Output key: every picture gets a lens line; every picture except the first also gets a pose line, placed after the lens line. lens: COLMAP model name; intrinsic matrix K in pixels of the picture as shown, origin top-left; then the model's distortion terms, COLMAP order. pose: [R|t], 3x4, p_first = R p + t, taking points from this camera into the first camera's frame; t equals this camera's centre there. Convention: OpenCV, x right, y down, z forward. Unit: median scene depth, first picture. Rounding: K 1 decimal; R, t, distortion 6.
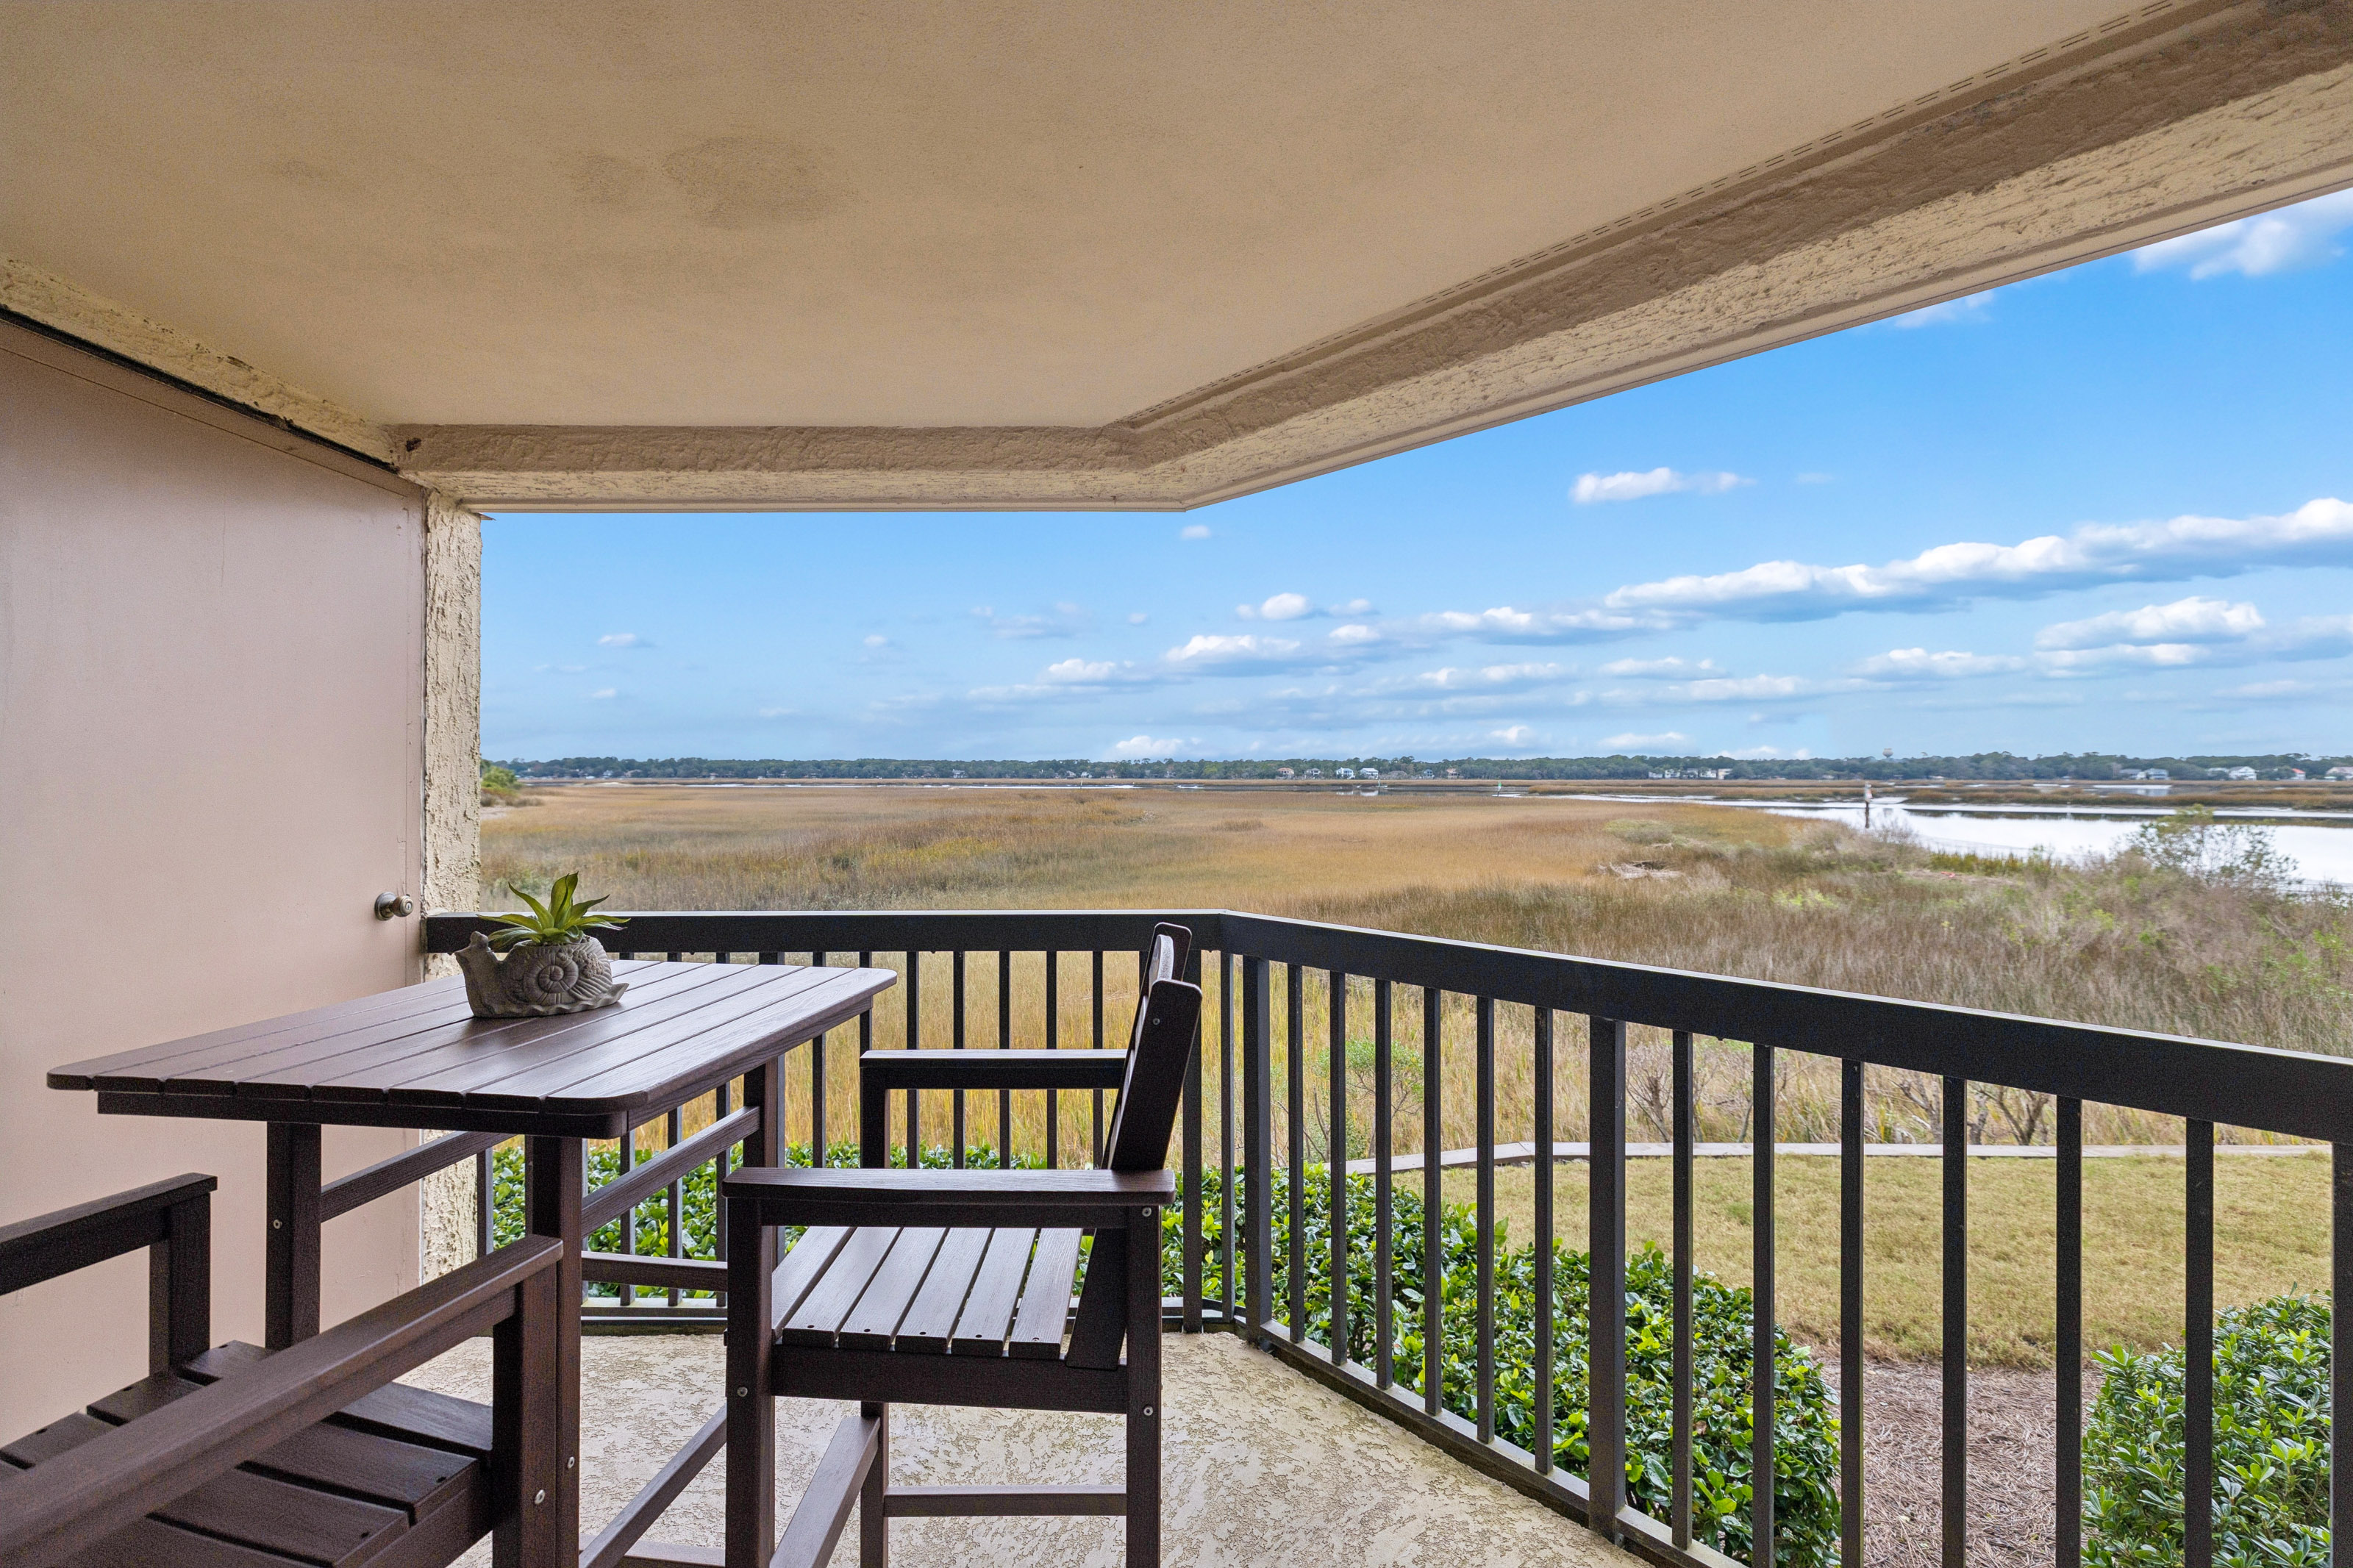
lens RADIAL K [[1010.1, 0, 1176.6], [0, 1010.1, 777.3], [0, 0, 1]] dist [0.002177, 0.000621]
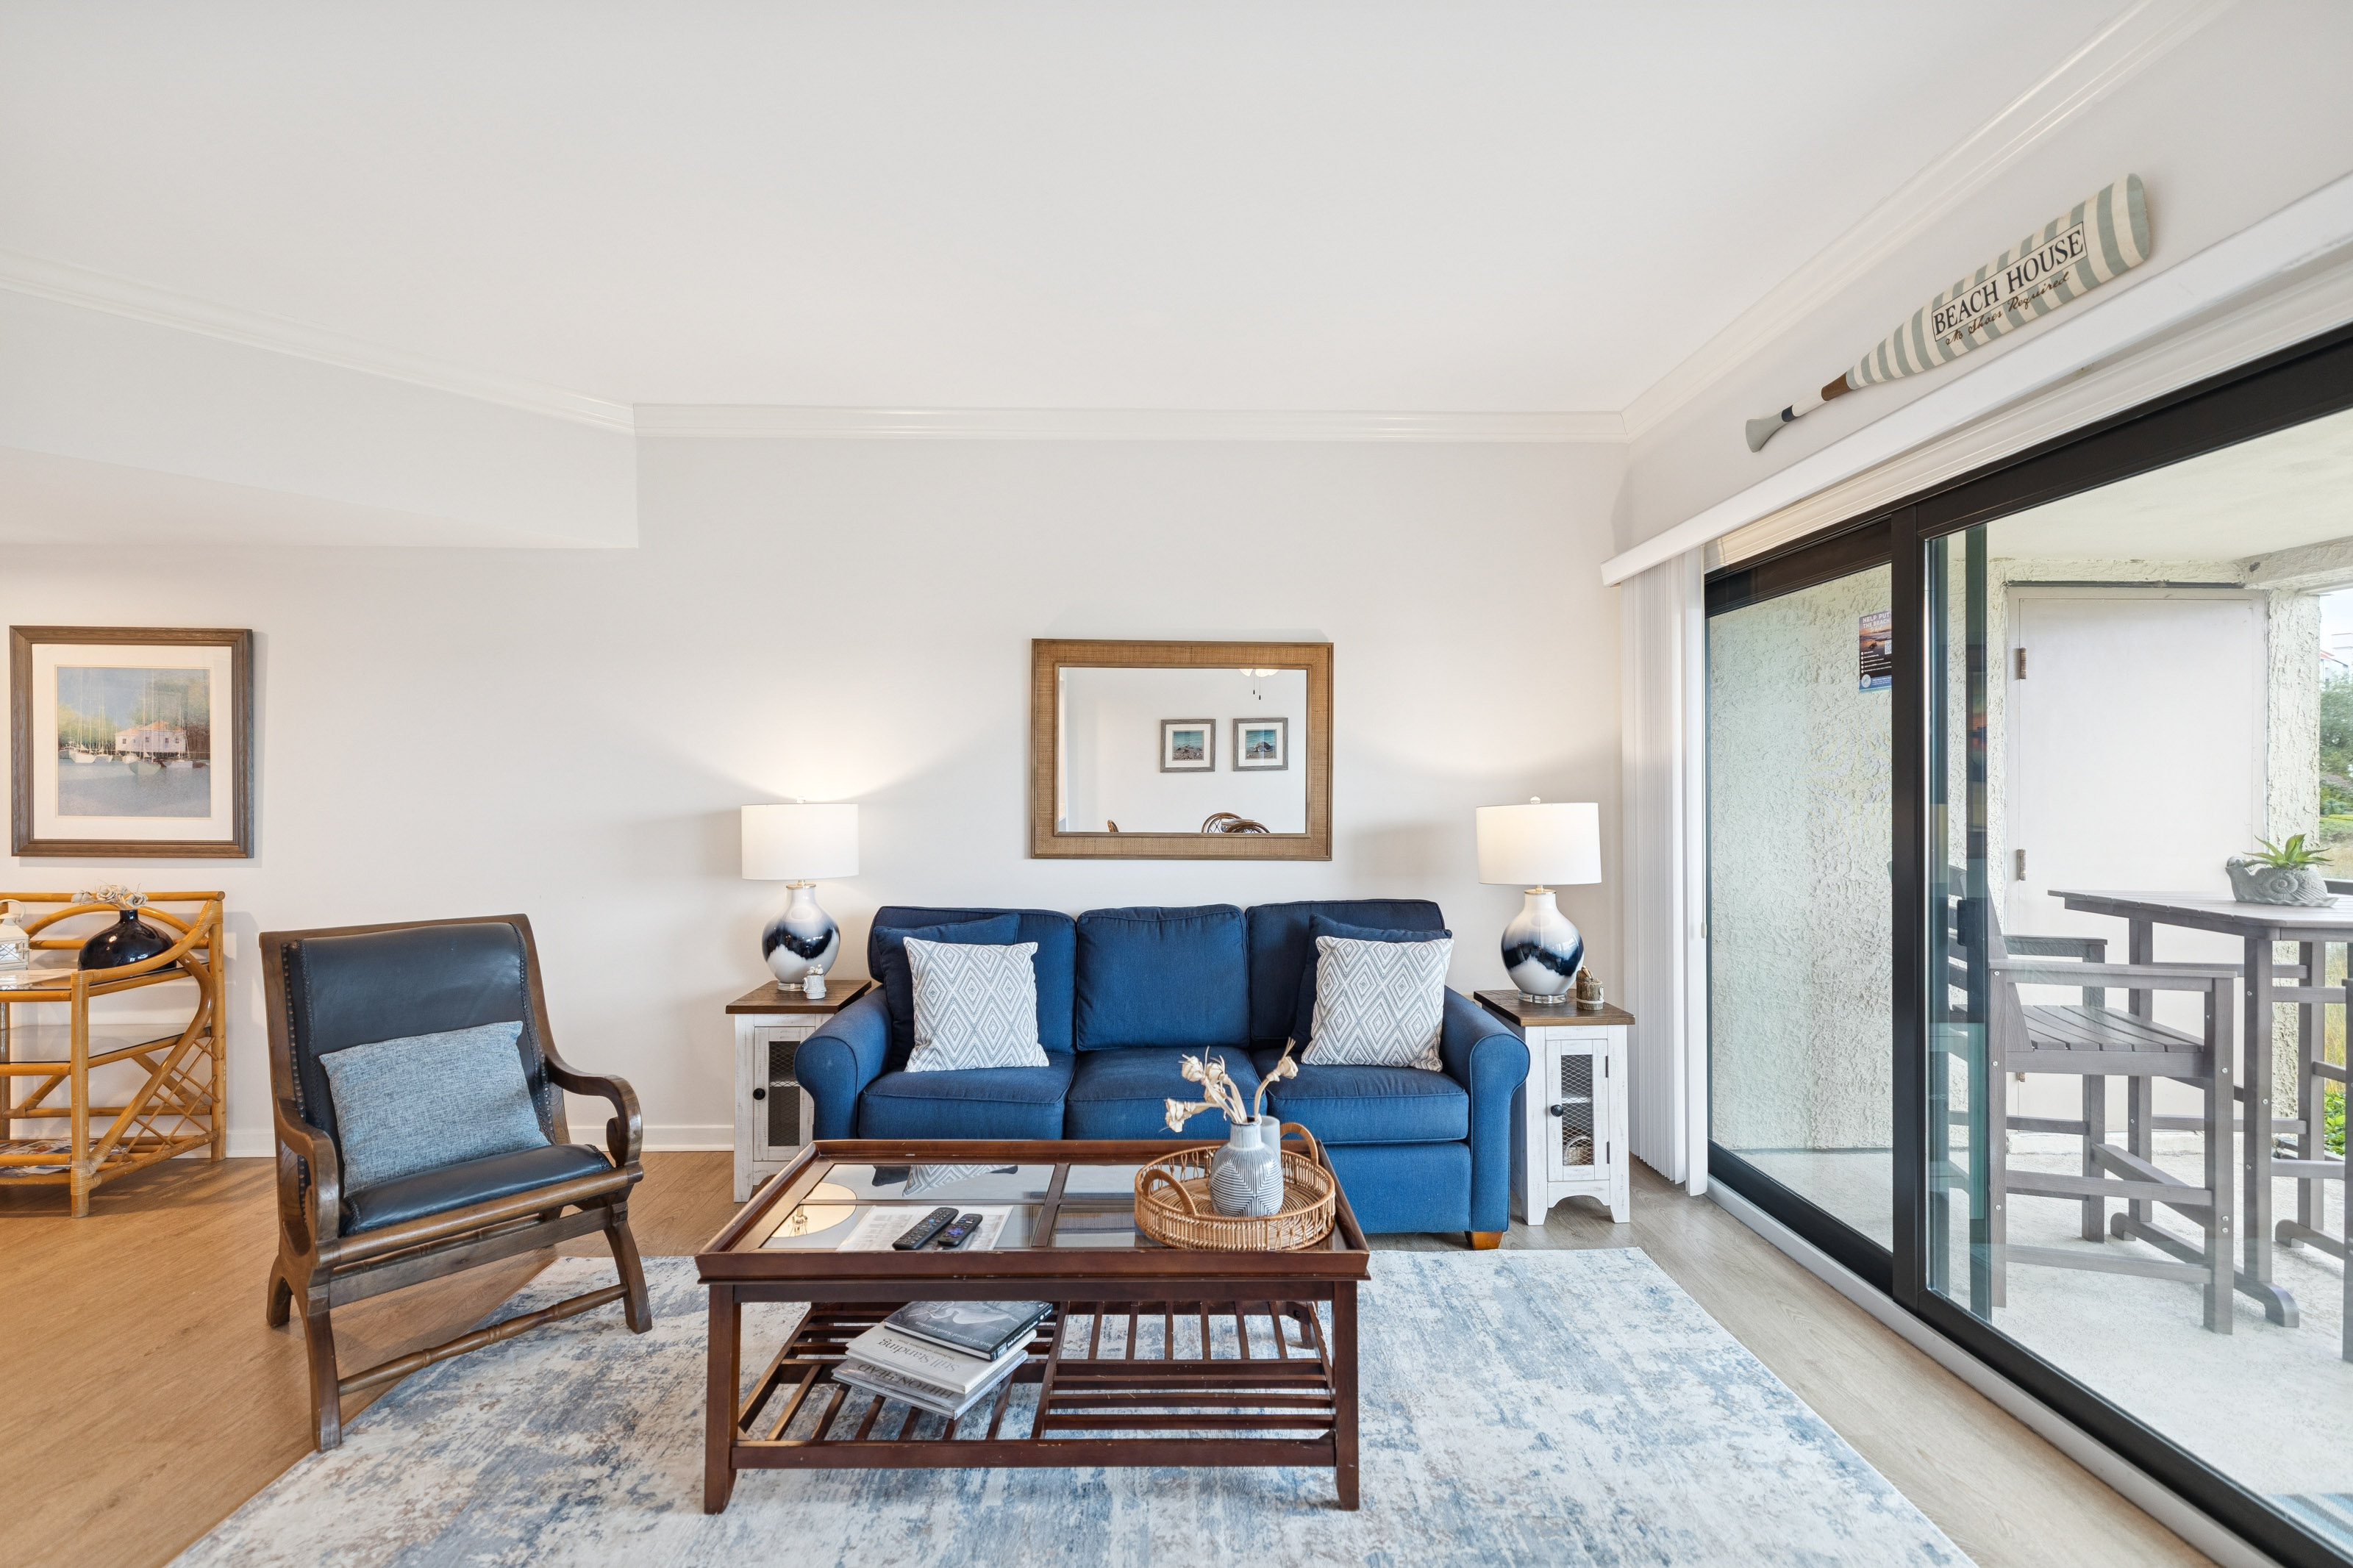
lens RADIAL K [[1010.1, 0, 1176.6], [0, 1010.1, 777.3], [0, 0, 1]] dist [0.002177, 0.000621]
pose [[0.022766, -0.007842, -0.999710, 0.732369], [-0.001797, 0.999967, -0.007885, 0.007073], [0.999739, 0.001976, 0.022751, -0.660998]]
